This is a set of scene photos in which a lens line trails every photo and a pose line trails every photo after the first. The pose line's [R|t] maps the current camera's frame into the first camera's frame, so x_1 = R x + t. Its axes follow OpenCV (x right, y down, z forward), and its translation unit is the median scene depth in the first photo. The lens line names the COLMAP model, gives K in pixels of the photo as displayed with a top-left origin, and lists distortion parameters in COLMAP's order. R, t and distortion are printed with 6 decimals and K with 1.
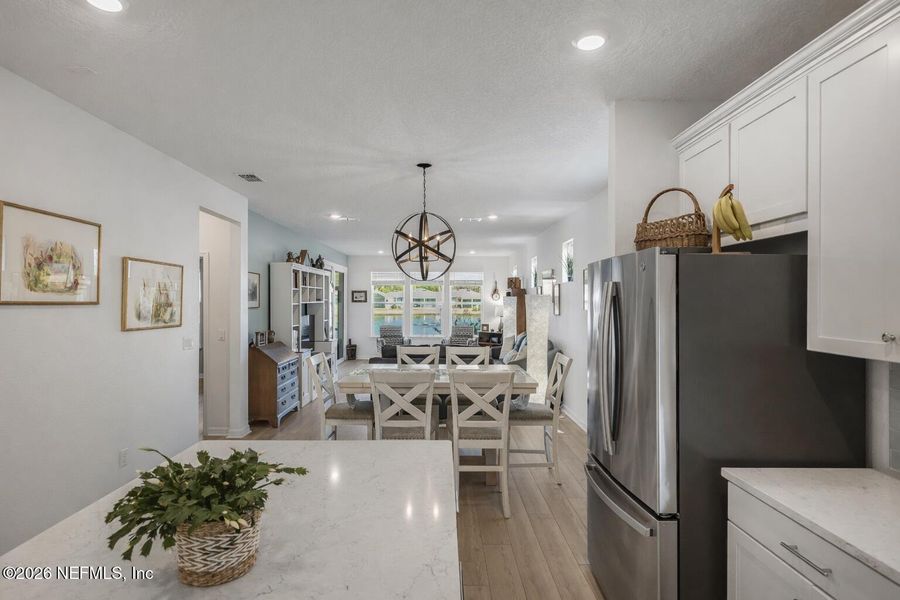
lens RADIAL K [[429.0, 0, 454.6], [0, 429.0, 303.4], [0, 0, 1]] dist [-0.003378, -0.000292]
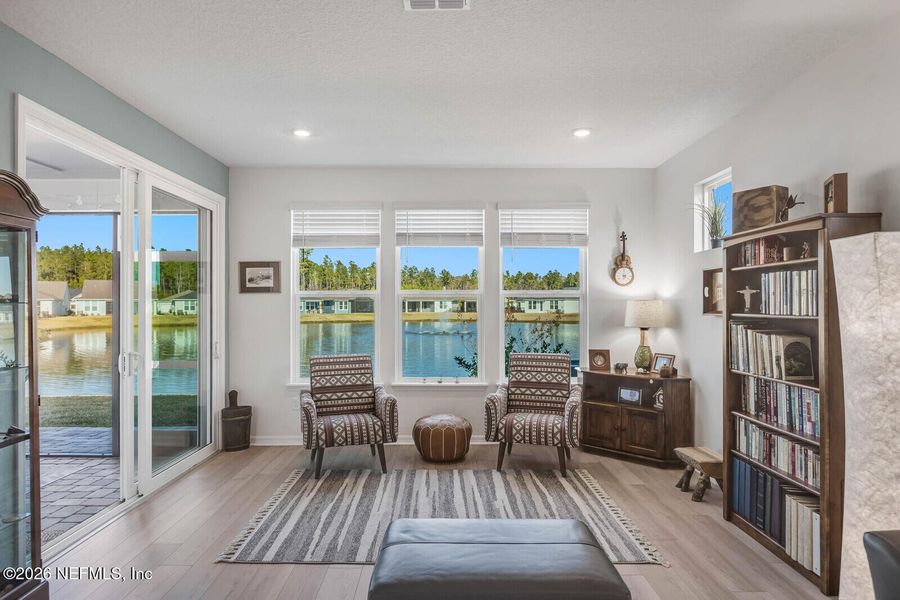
lens RADIAL K [[429.0, 0, 445.6], [0, 429.0, 303.6], [0, 0, 1]] dist [-0.003378, -0.000292]
pose [[0.999759, -0.005477, -0.021264, -0.051641], [0.005670, 0.999943, 0.009037, 0.004682], [0.021213, -0.009155, 0.999733, 0.628494]]
